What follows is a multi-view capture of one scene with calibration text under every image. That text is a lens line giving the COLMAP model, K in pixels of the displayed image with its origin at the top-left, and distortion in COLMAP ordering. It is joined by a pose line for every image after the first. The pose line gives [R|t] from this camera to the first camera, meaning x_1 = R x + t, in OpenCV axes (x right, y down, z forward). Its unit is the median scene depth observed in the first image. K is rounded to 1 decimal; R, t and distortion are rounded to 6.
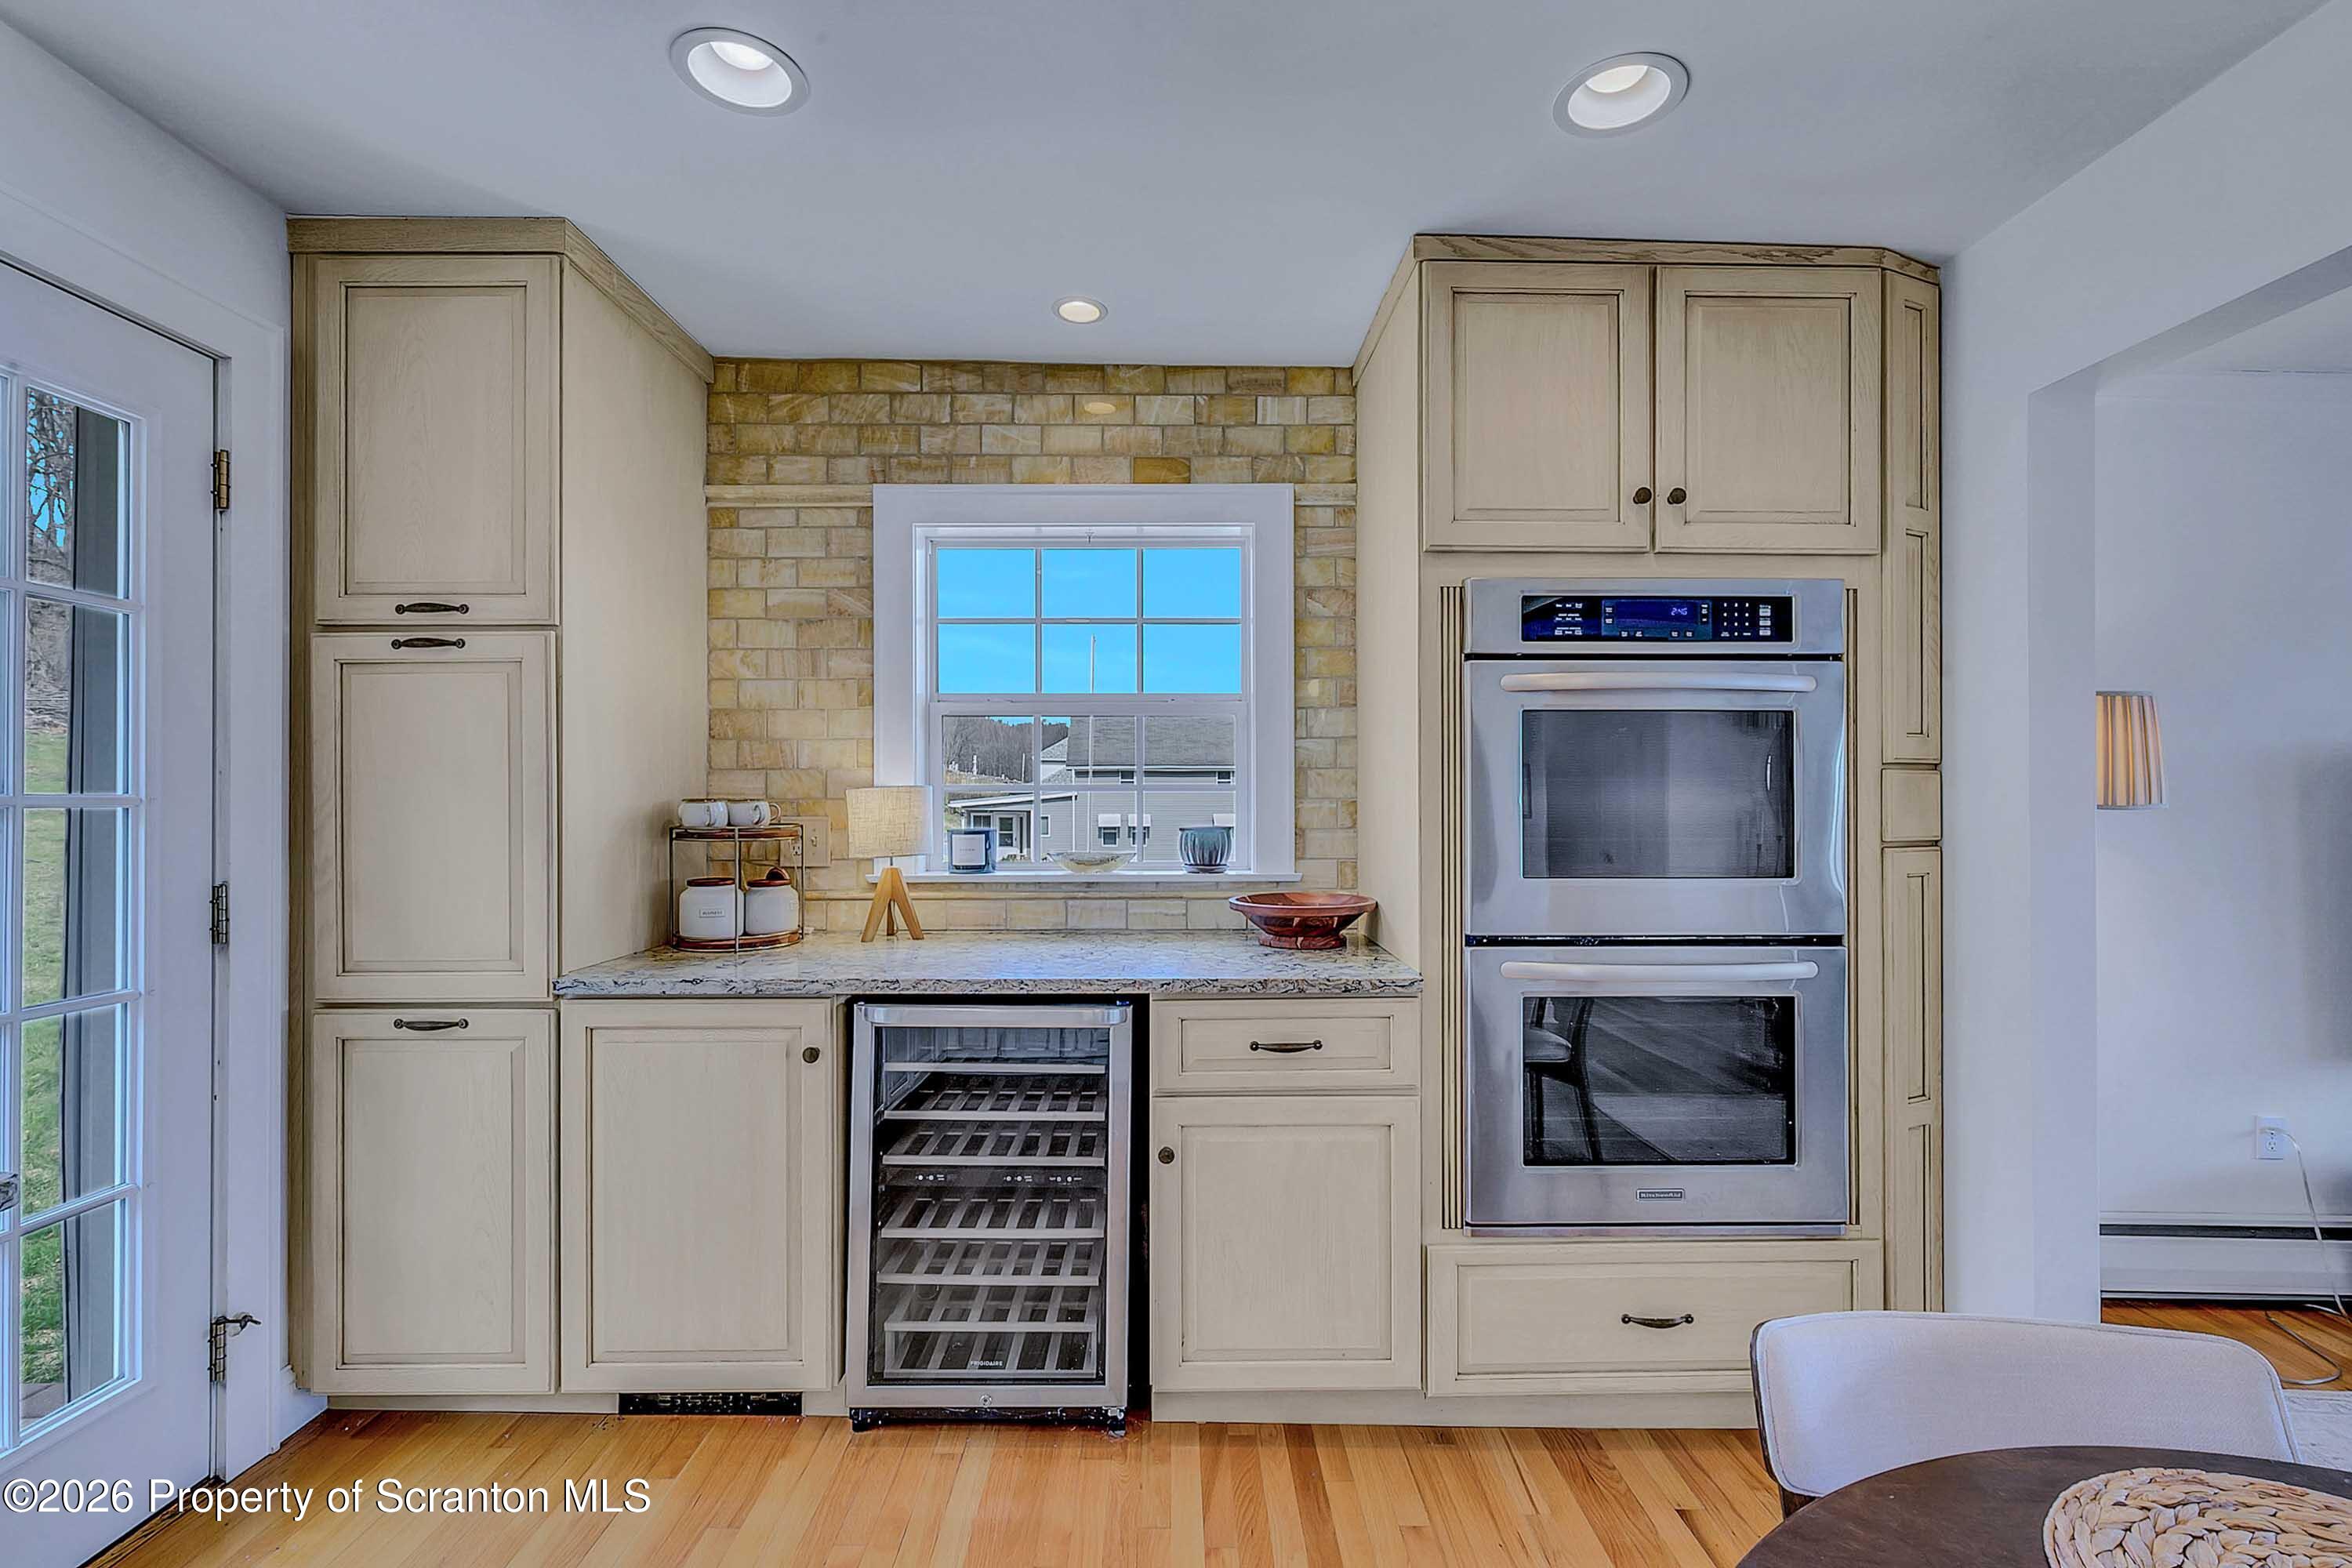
lens RADIAL K [[1029.1, 0, 1177.5], [0, 1029.1, 789.1], [0, 0, 1]] dist [0.000197, -0.000112]
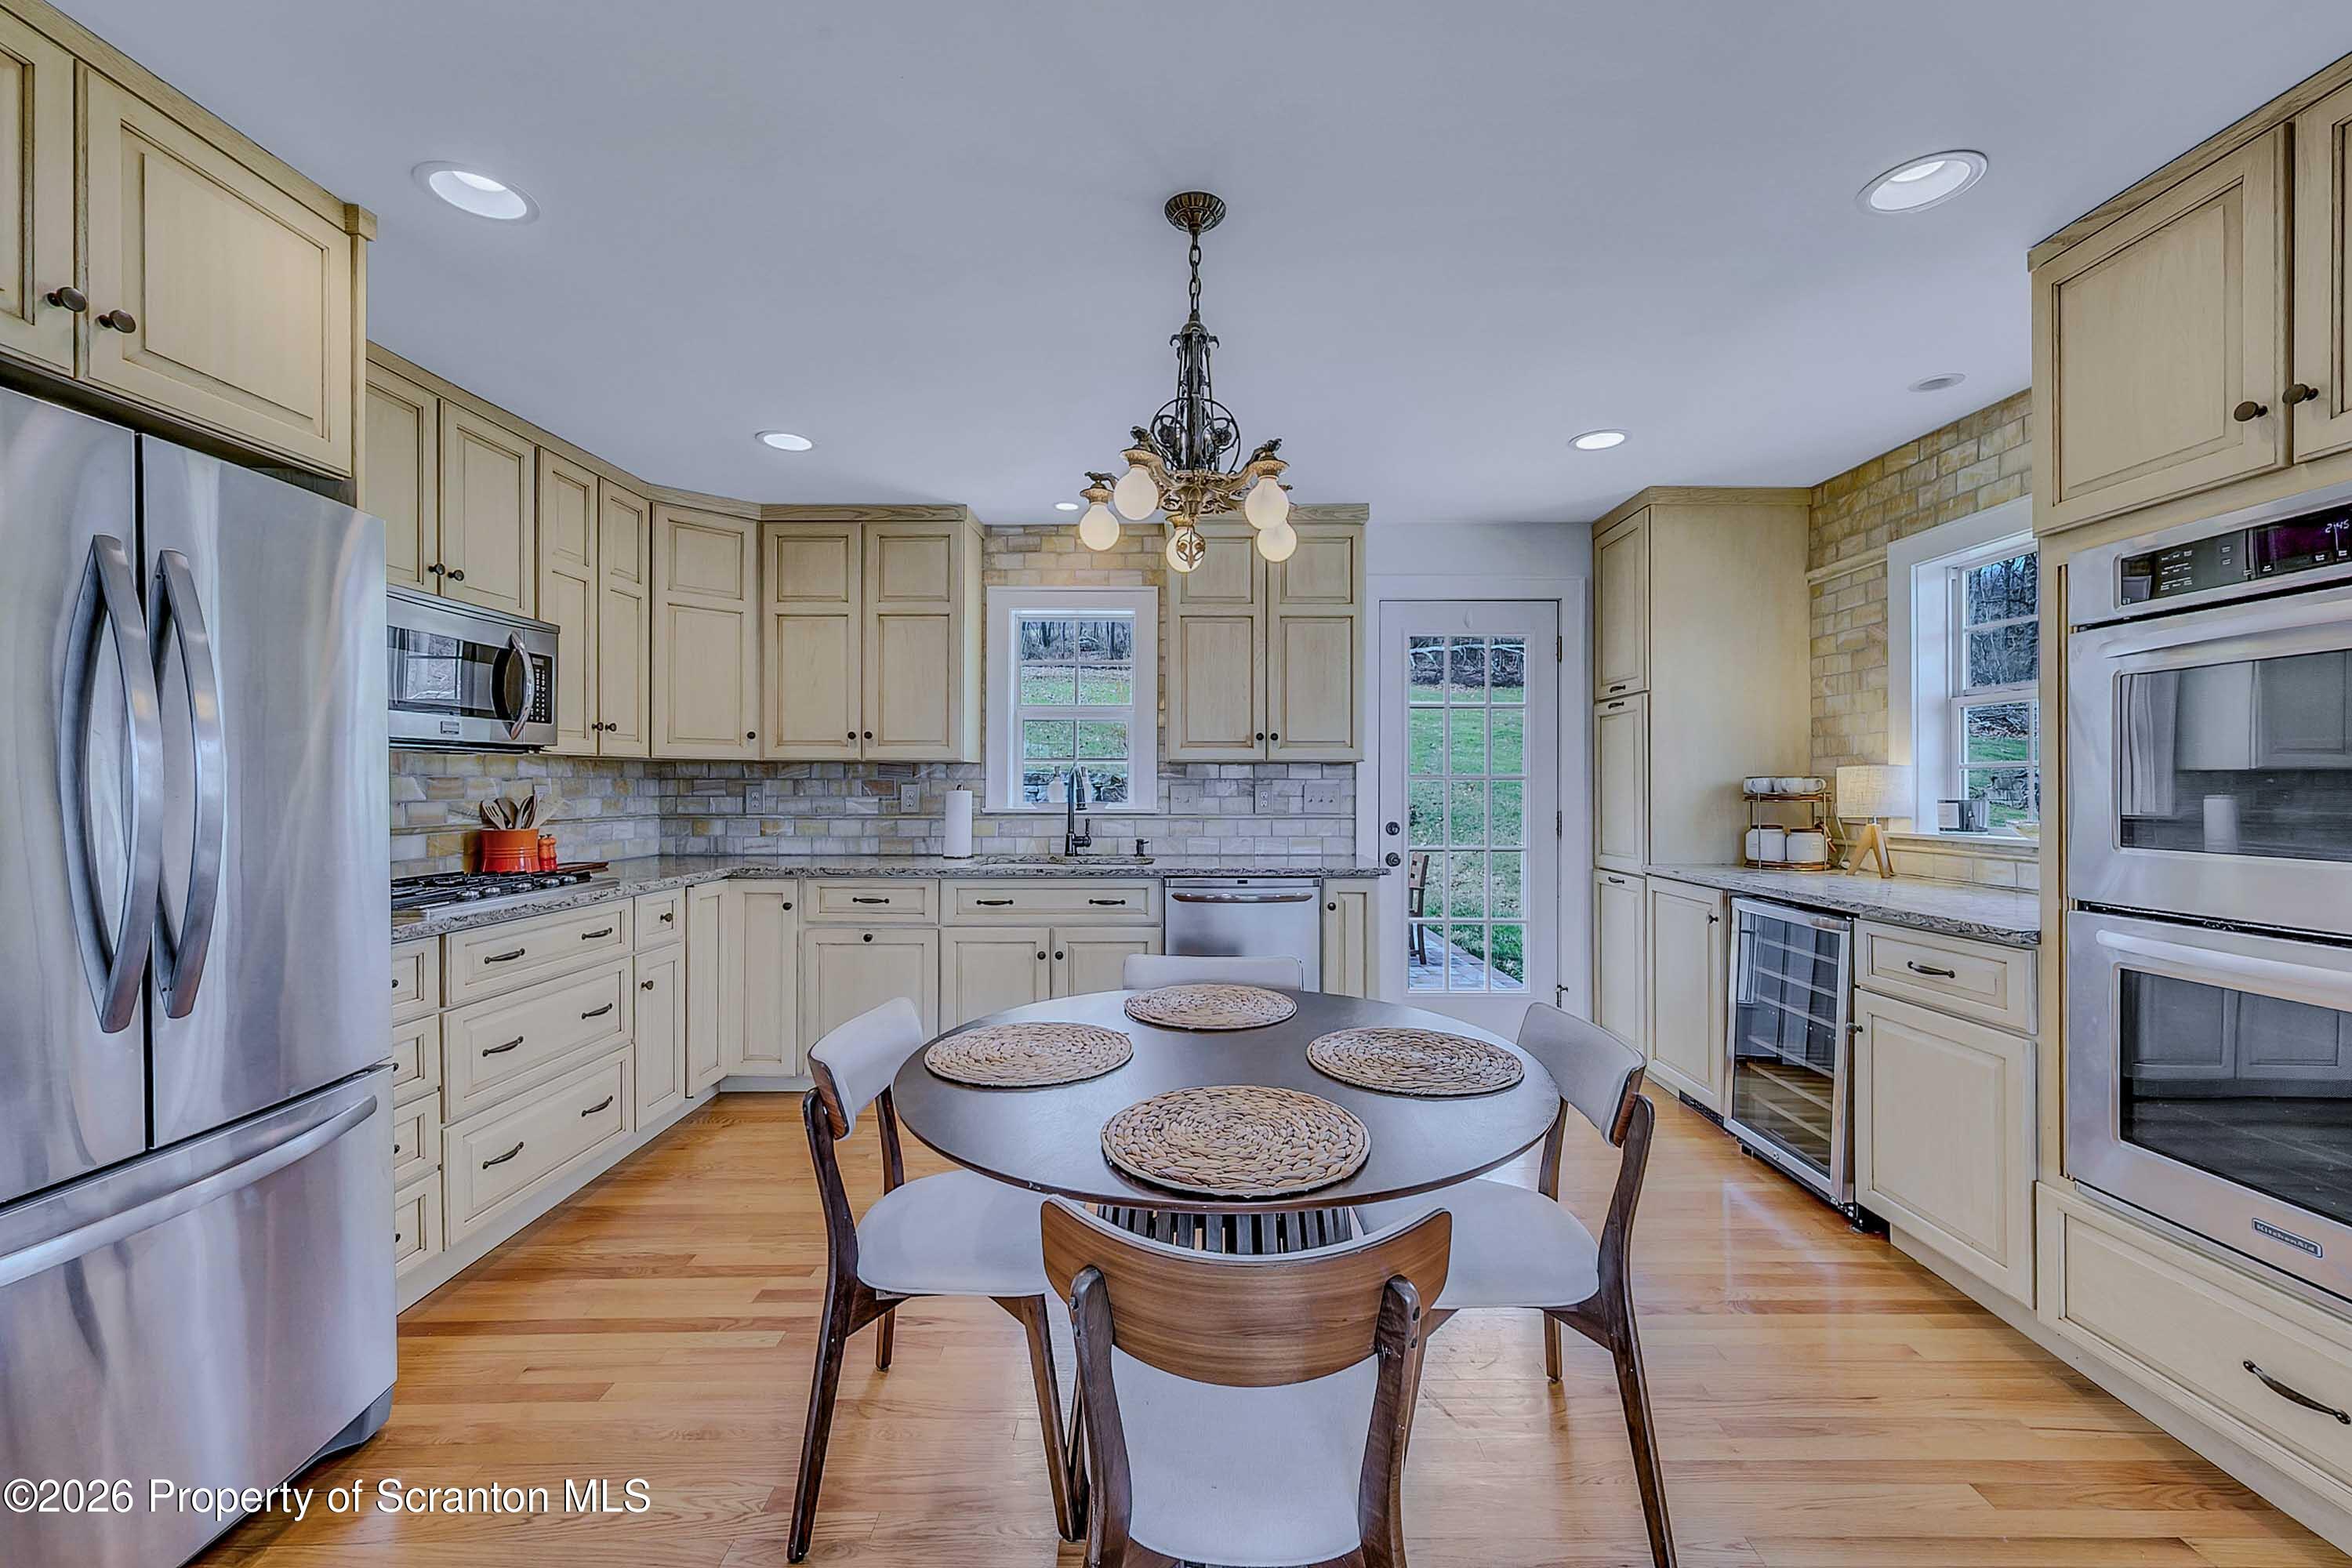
lens RADIAL K [[931.7, 0, 1176.0], [0, 931.7, 784.0], [0, 0, 1]] dist [-0.000270, 0.000272]
pose [[-0.027285, -0.001071, -0.999627, 1.009838], [0.003615, 0.999993, -0.001170, 0.019705], [0.999621, -0.003646, -0.027281, 0.099796]]
